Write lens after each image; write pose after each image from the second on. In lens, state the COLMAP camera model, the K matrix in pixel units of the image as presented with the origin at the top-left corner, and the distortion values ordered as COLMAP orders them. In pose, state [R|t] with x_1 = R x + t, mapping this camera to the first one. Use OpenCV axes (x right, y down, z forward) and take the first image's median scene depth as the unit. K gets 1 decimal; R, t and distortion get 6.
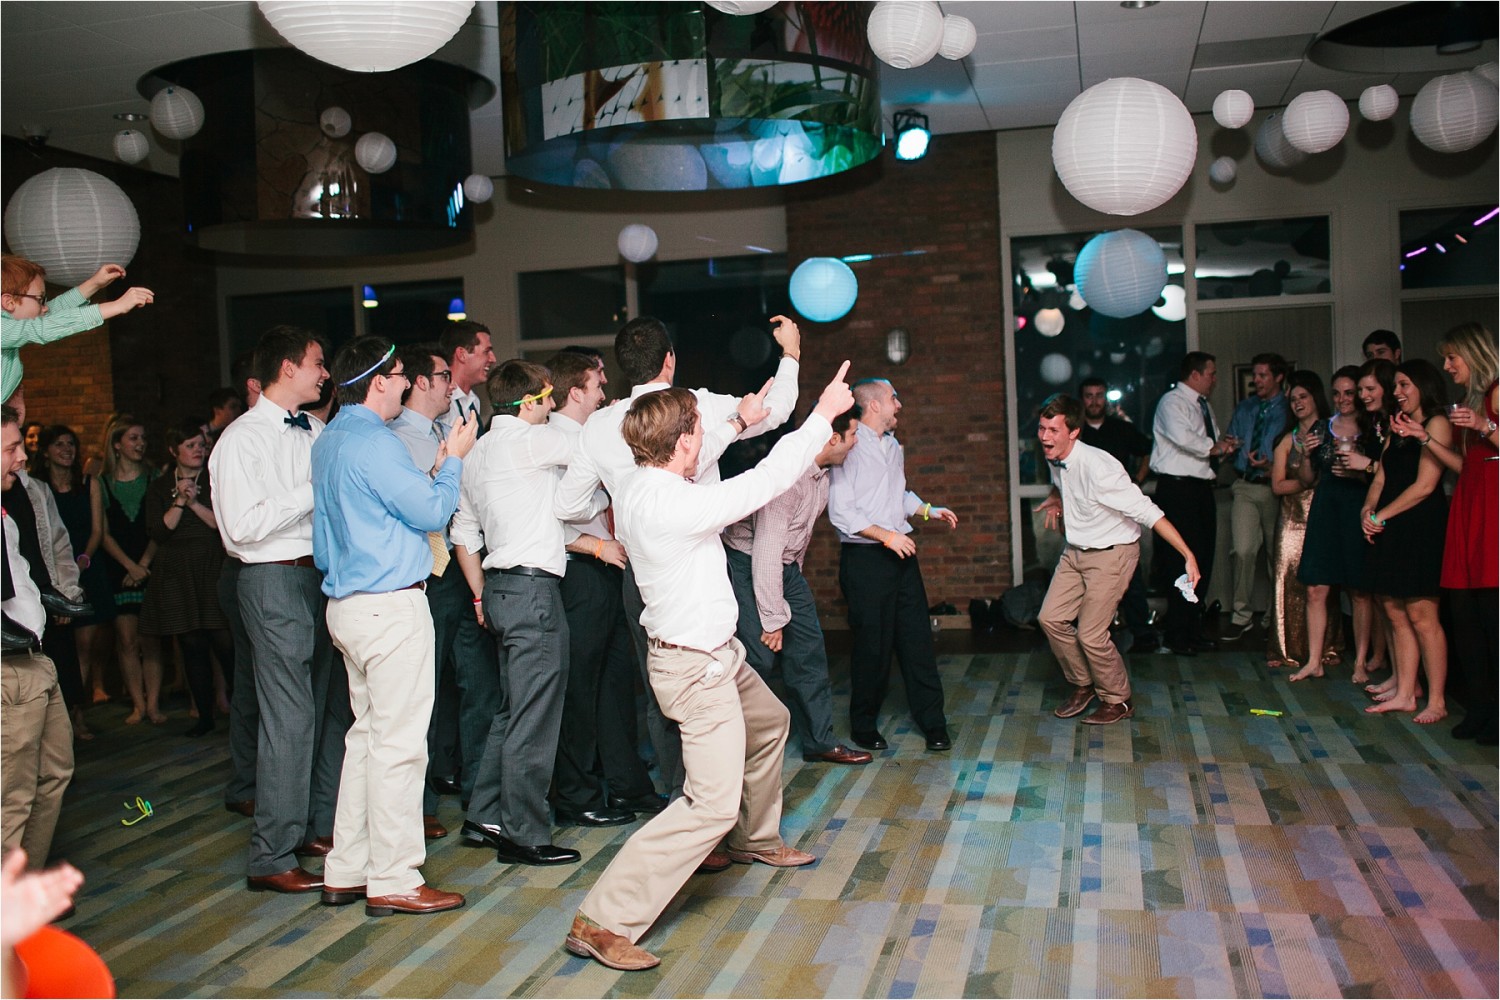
lens RADIAL K [[1443.0, 0, 747.1], [0, 1443.0, 492.6], [0, 0, 1]] dist [-0.102447, 0.140651]
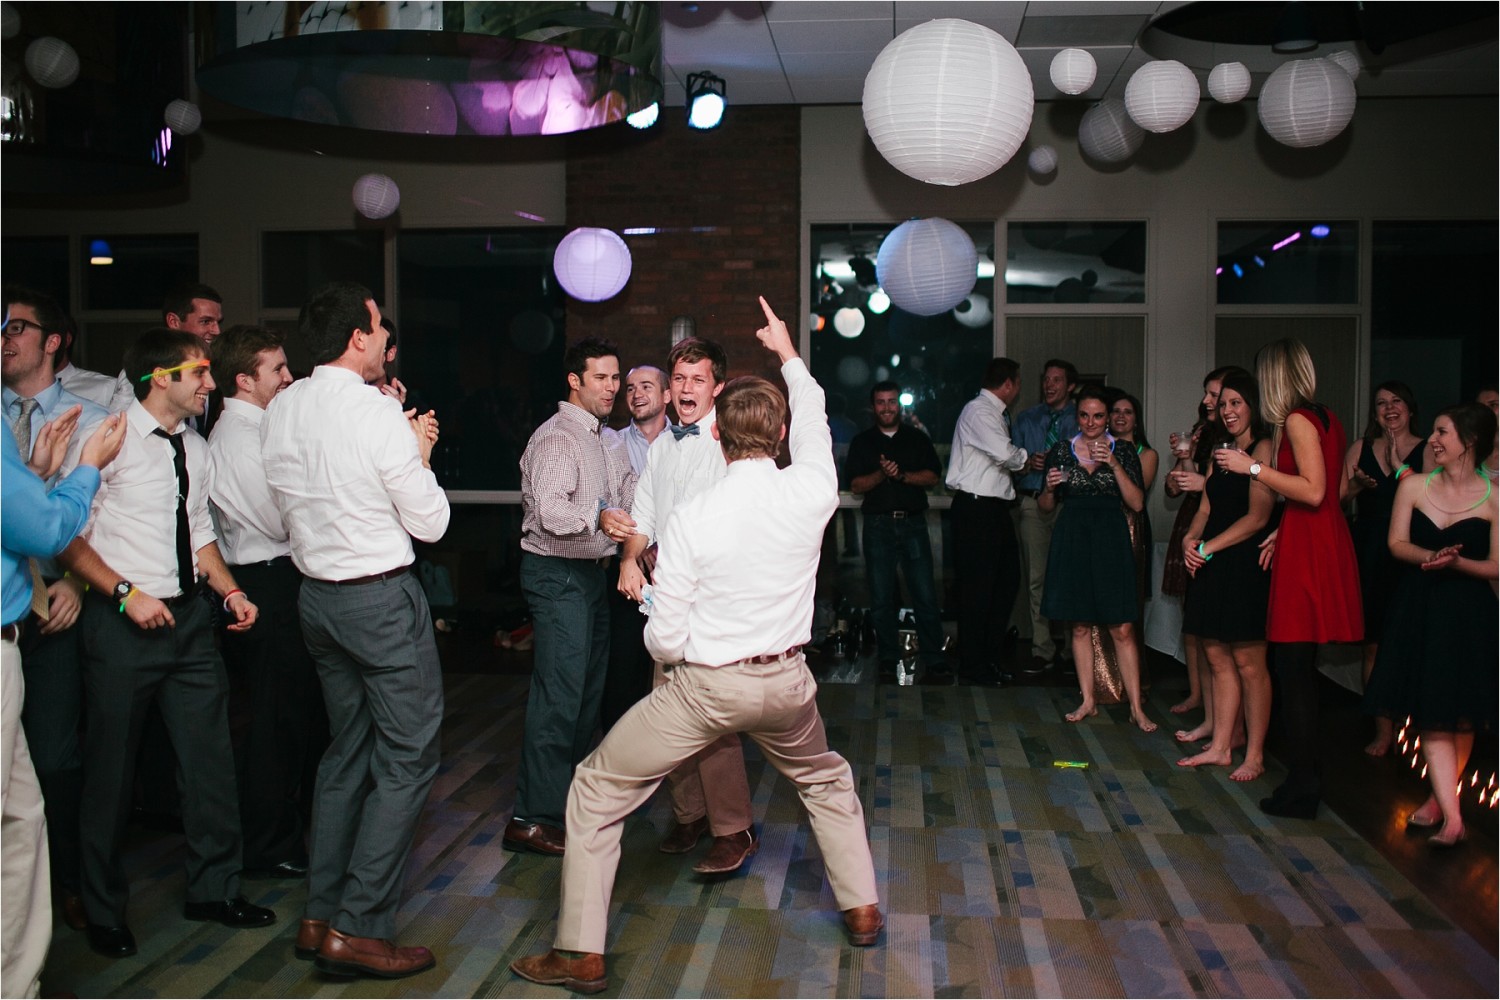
lens RADIAL K [[1443.0, 0, 747.1], [0, 1443.0, 492.6], [0, 0, 1]] dist [-0.102447, 0.140651]
pose [[0.989247, 0.039070, 0.140938, 0.035991], [-0.039599, 0.999215, 0.000949, -0.010123], [-0.140790, -0.006520, 0.990018, 0.167591]]
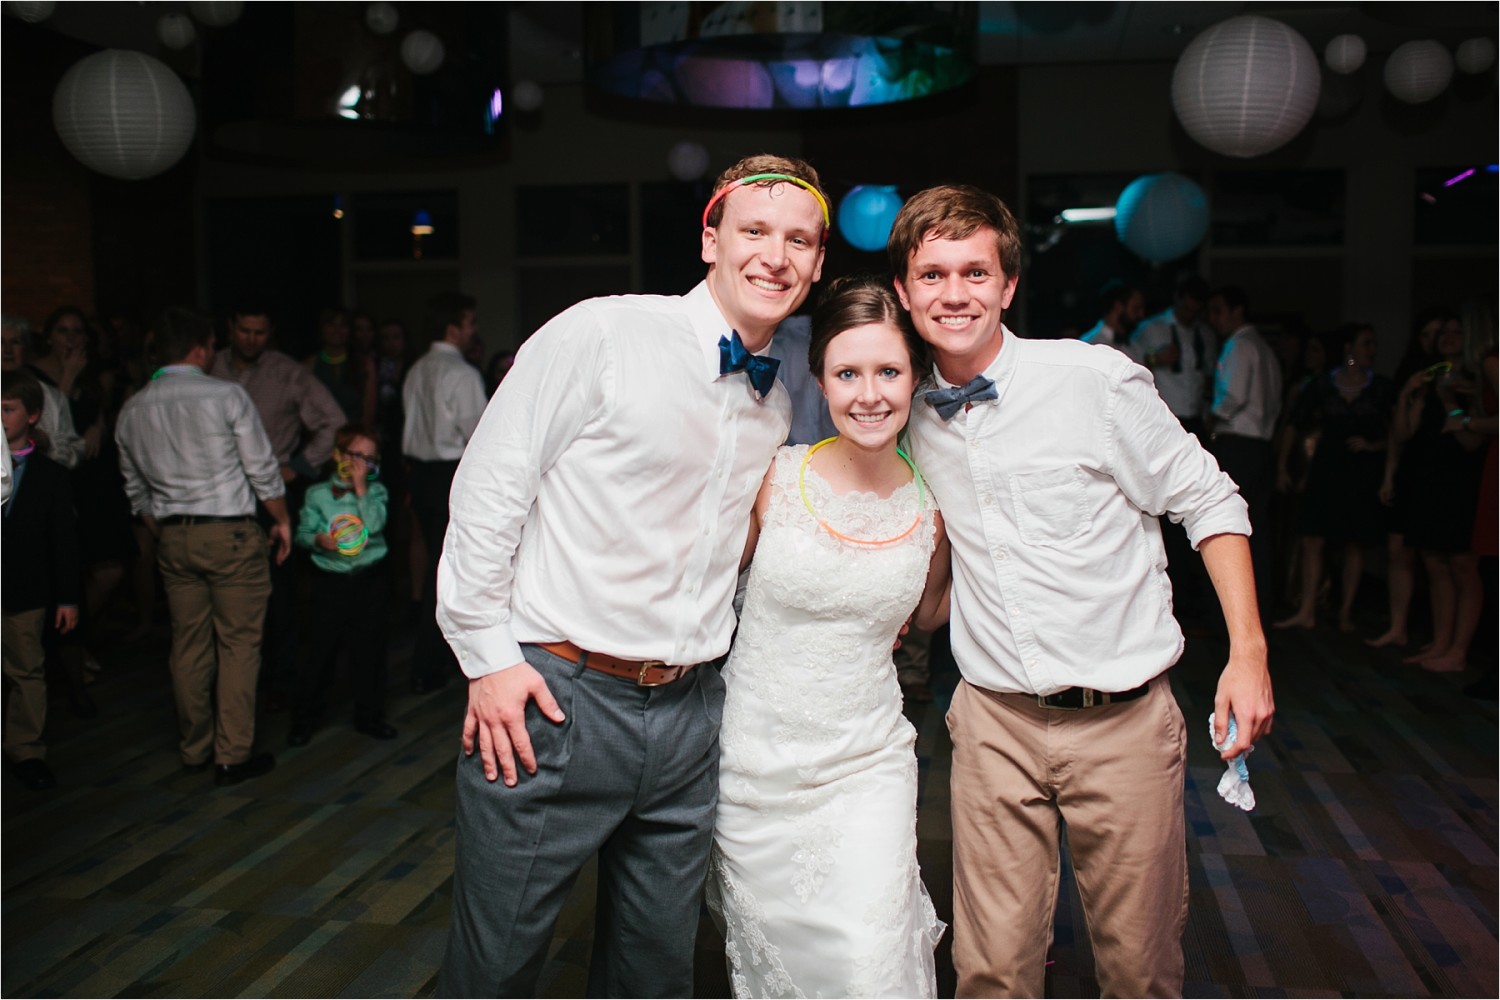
lens RADIAL K [[1456.4, 0, 746.7], [0, 1456.4, 480.2], [0, 0, 1]] dist [-0.114669, 0.153302]
pose [[0.997359, 0.034047, 0.064160, -0.116418], [-0.036603, 0.998565, 0.039091, 0.002527], [-0.062737, -0.041336, 0.997174, 0.022212]]
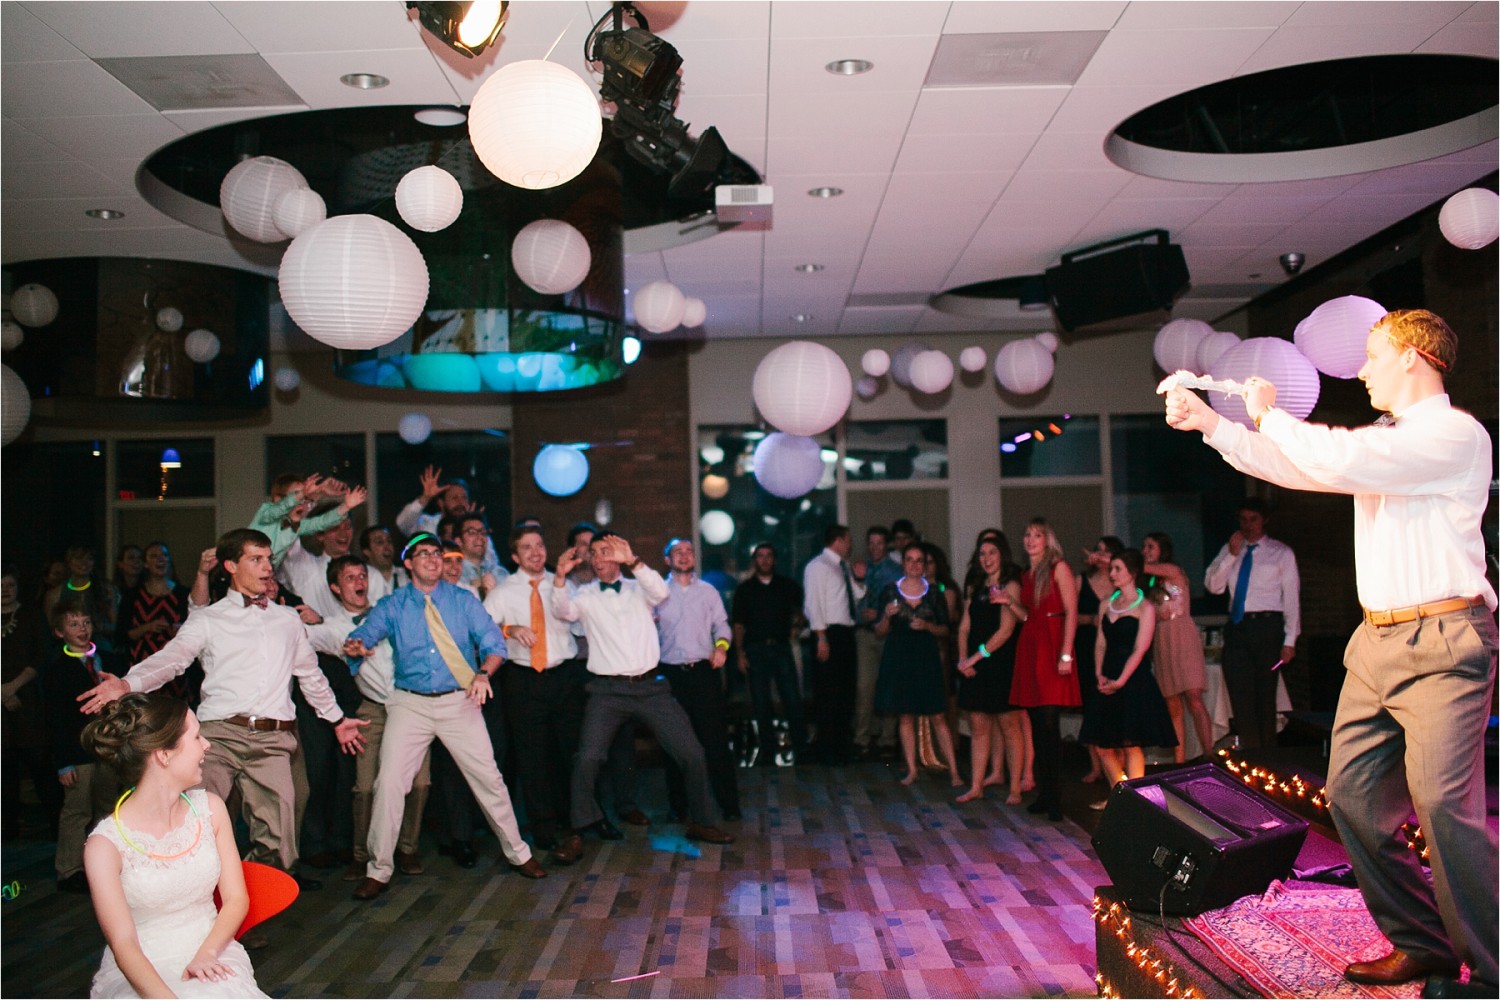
lens RADIAL K [[1443.0, 0, 747.1], [0, 1443.0, 492.6], [0, 0, 1]] dist [-0.102447, 0.140651]
pose [[0.970764, 0.030605, 0.238077, -0.115191], [-0.005832, 0.994553, -0.104071, 0.011314], [-0.239965, 0.099640, 0.965655, -0.327852]]
